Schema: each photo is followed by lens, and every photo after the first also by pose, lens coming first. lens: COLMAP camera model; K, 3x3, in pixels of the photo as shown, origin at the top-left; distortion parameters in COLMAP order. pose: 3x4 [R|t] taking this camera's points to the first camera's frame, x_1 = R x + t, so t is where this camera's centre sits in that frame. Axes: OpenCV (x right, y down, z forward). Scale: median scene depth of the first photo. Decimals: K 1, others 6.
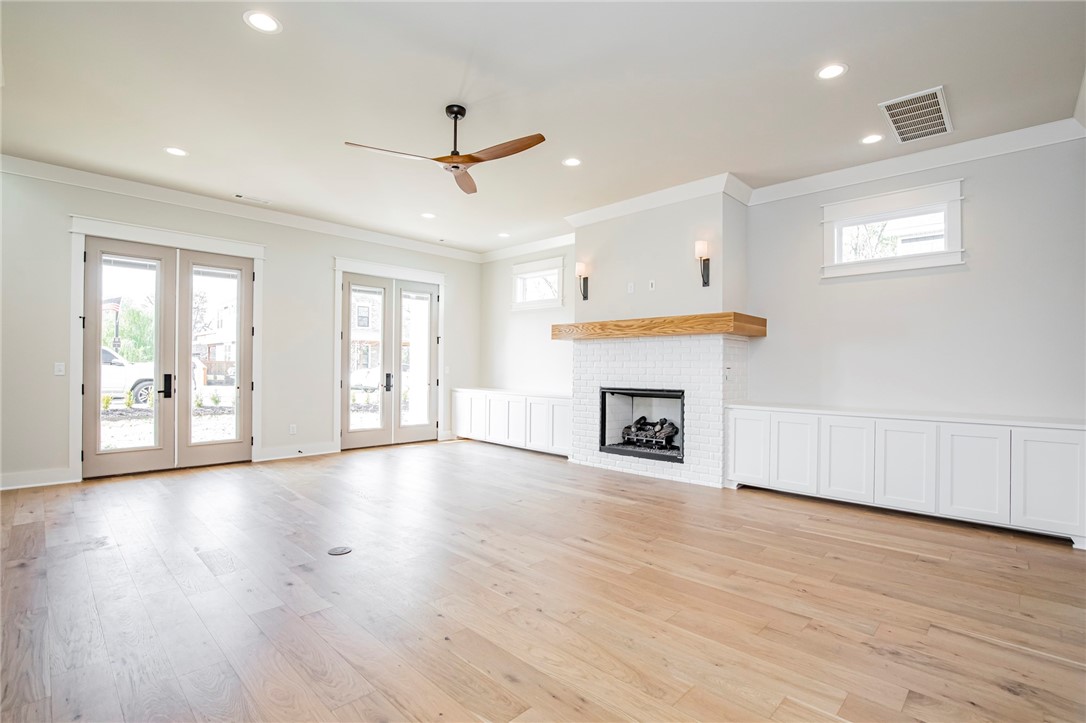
lens RADIAL K [[498.1, 0, 556.7], [0, 498.1, 365.2], [0, 0, 1]] dist [-0.026290, 0.000130]
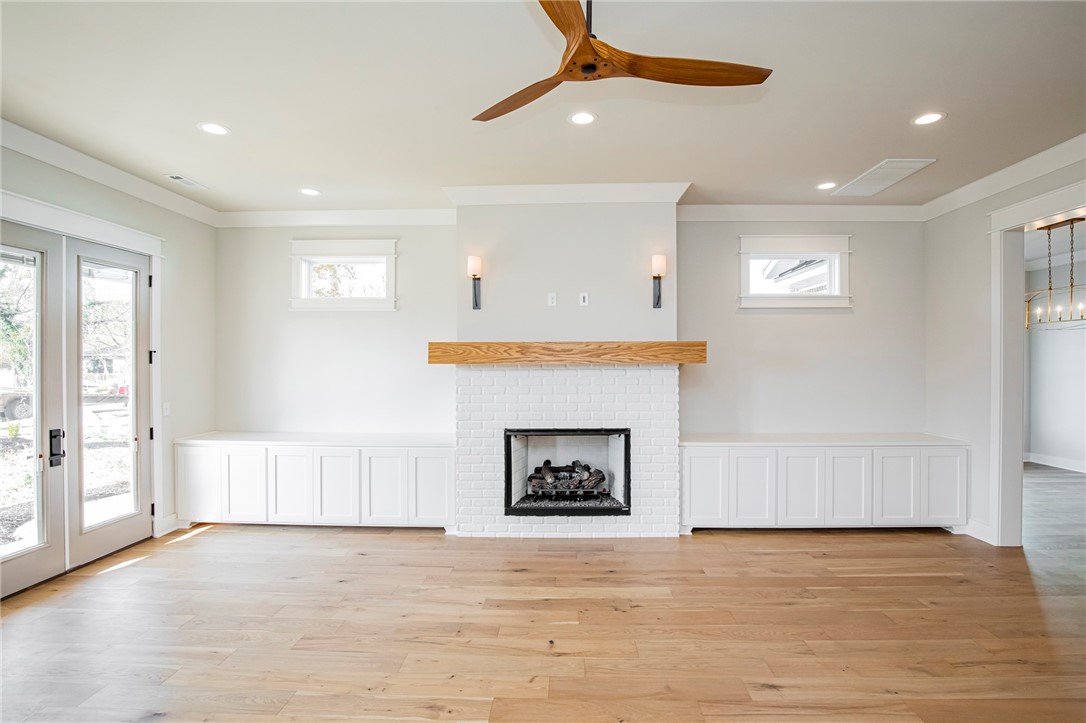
lens RADIAL K [[507.0, 0, 552.8], [0, 507.0, 364.8], [0, 0, 1]] dist [-0.029524, 0.001952]
pose [[0.749588, -0.013236, 0.661772, -0.385754], [0.005901, 0.999894, 0.013315, -0.066463], [-0.661879, -0.006075, 0.749587, 0.420706]]
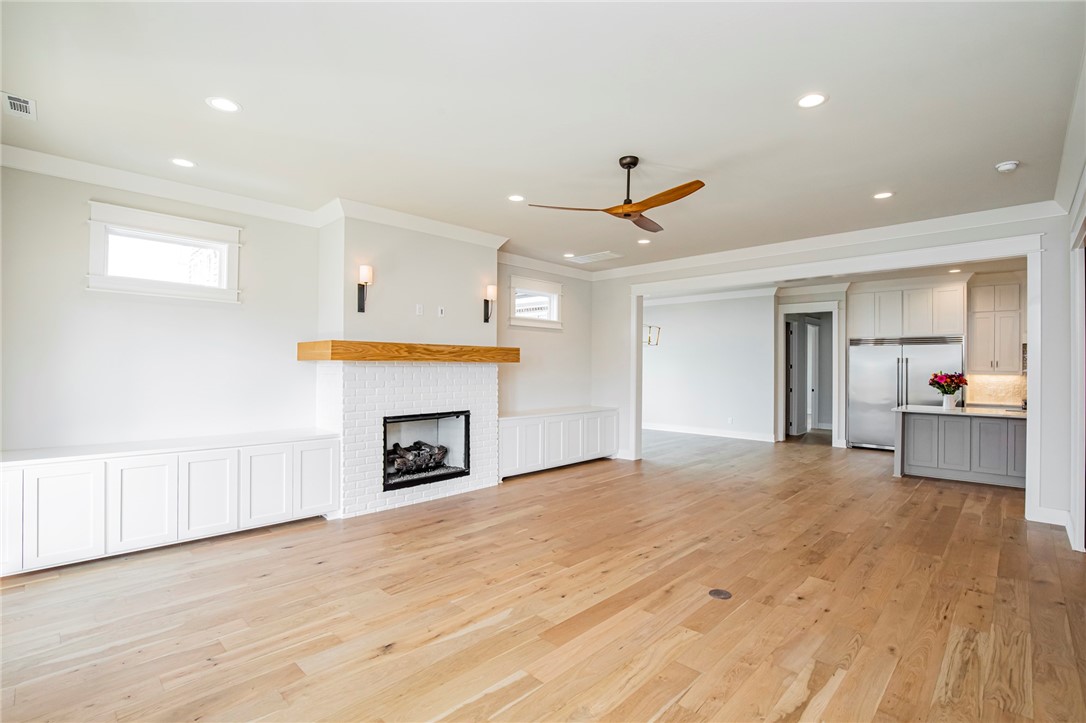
lens RADIAL K [[501.8, 0, 548.0], [0, 501.8, 363.8], [0, 0, 1]] dist [-0.023223, 0.000859]
pose [[0.016911, -0.003666, 0.999850, -0.837979], [-0.010368, 0.999939, 0.003841, -0.059502], [-0.999803, -0.010431, 0.016872, 0.760209]]
